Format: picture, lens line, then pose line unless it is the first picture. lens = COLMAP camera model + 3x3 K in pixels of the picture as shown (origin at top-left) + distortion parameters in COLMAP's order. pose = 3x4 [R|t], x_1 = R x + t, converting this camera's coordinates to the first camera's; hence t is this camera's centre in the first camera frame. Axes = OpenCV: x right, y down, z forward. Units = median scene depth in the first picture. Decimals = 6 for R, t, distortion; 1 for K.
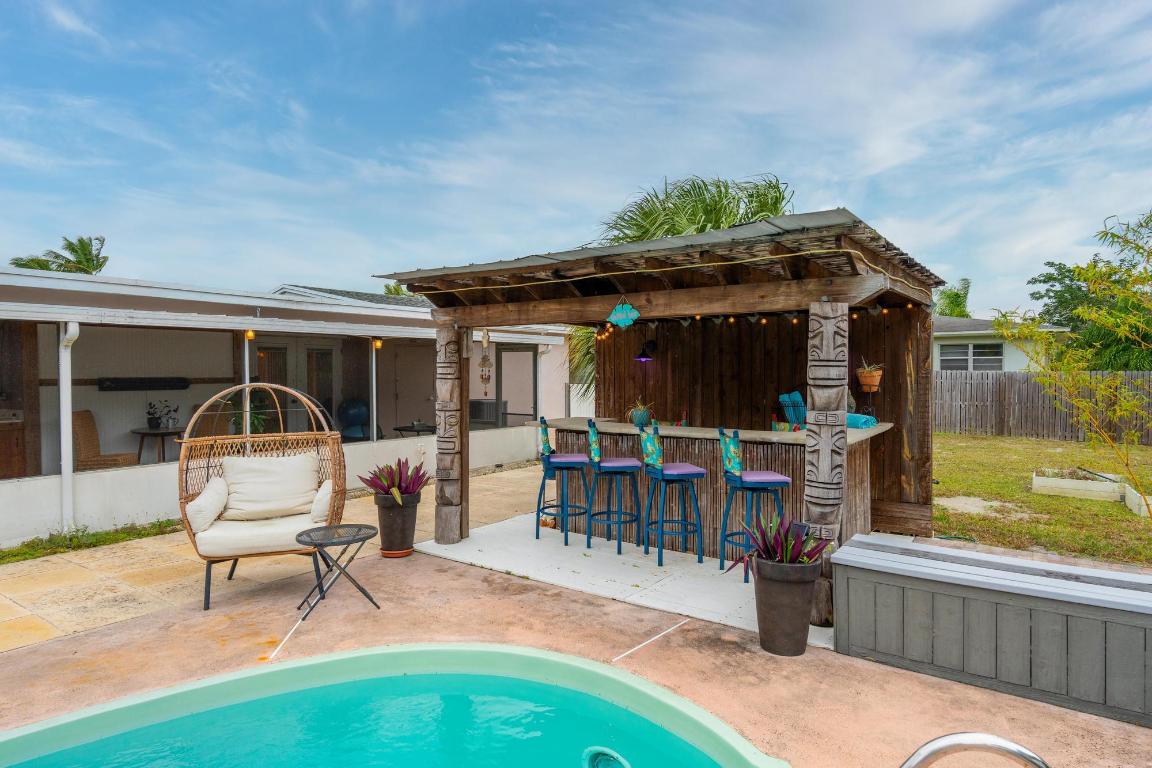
lens RADIAL K [[710.3, 0, 577.1], [0, 710.3, 379.9], [0, 0, 1]] dist [-0.005228, -0.000659]
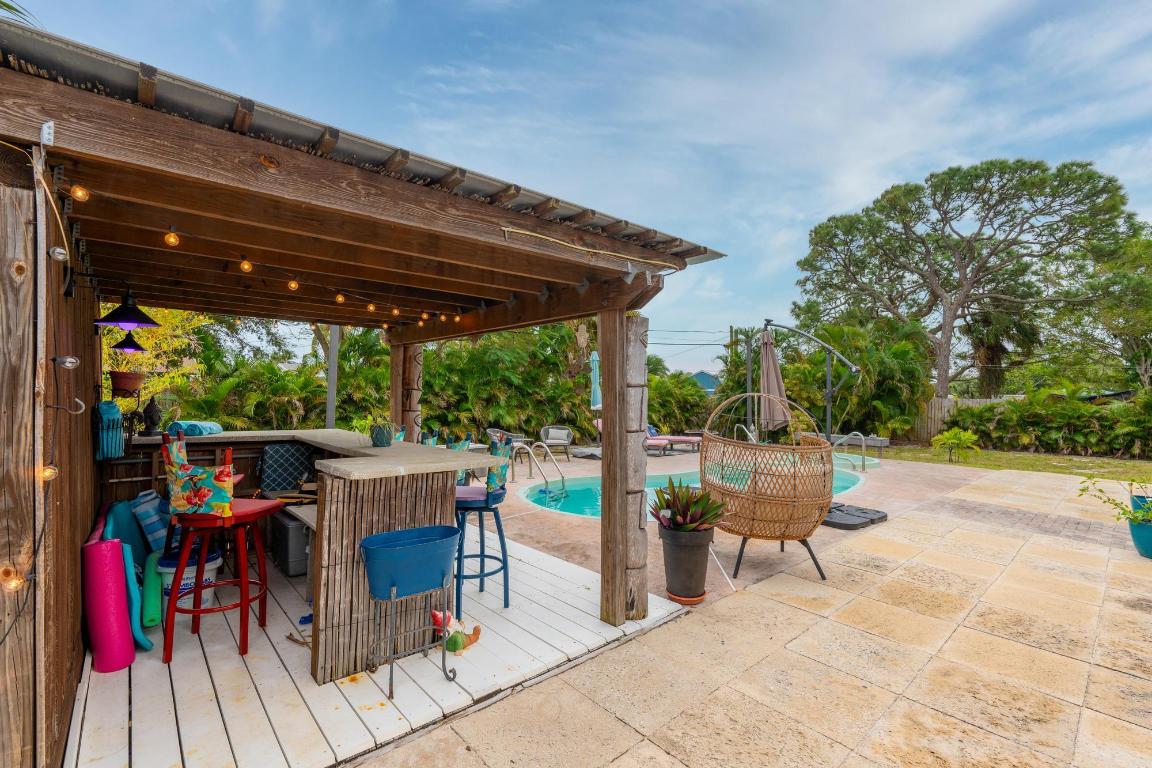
lens RADIAL K [[497.9, 0, 576.0], [0, 497.9, 389.9], [0, 0, 1]] dist [-0.001921, -0.000098]
pose [[-0.978409, -0.013767, 0.206218, -0.303111], [-0.012641, 0.999897, 0.006776, -0.003051], [-0.206290, 0.004023, -0.978483, 1.978896]]
